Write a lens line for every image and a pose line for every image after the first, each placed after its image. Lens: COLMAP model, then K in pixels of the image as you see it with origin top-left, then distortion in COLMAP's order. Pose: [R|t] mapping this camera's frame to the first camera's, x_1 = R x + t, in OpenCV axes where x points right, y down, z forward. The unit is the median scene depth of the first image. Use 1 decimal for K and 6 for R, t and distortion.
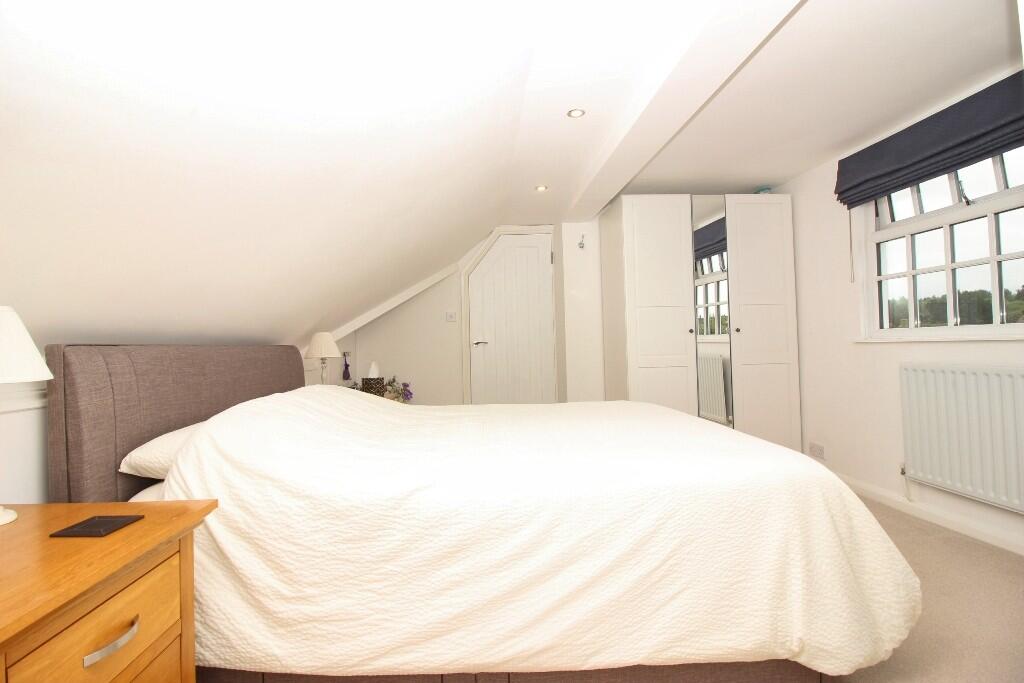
lens RADIAL K [[478.6, 0, 507.1], [0, 478.6, 335.7], [0, 0, 1]] dist [-0.002018, -0.001603]
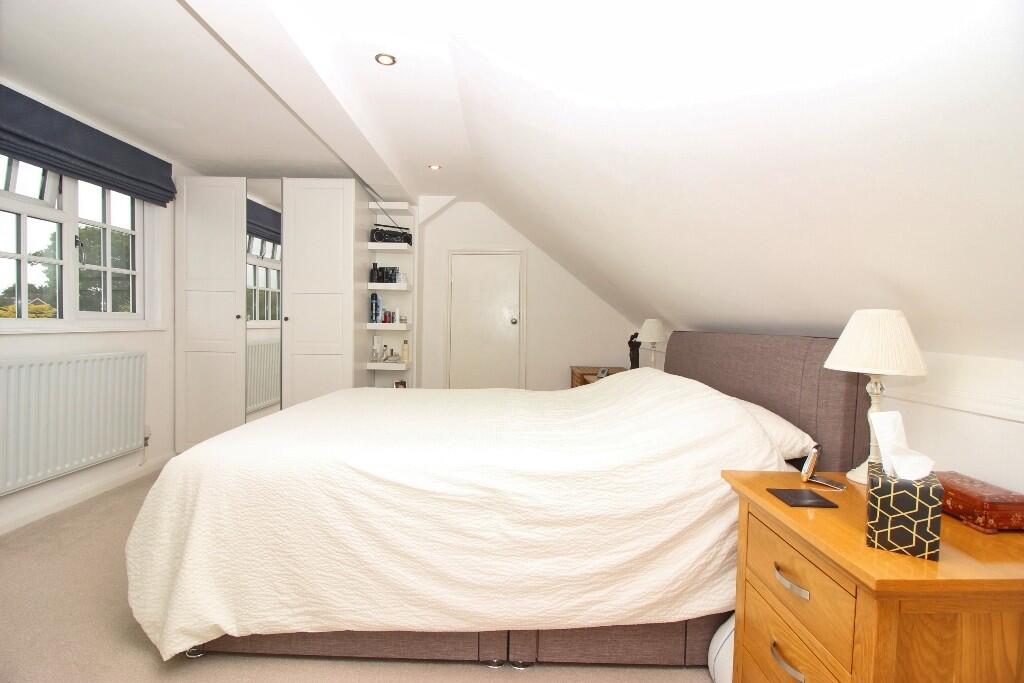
lens RADIAL K [[478.6, 0, 507.1], [0, 478.6, 335.7], [0, 0, 1]] dist [-0.002018, -0.001603]
pose [[-0.996156, 0.024275, 0.084166, -0.142060], [0.026523, 0.999318, 0.025691, 0.016737], [-0.083485, 0.027824, -0.996120, 1.945176]]
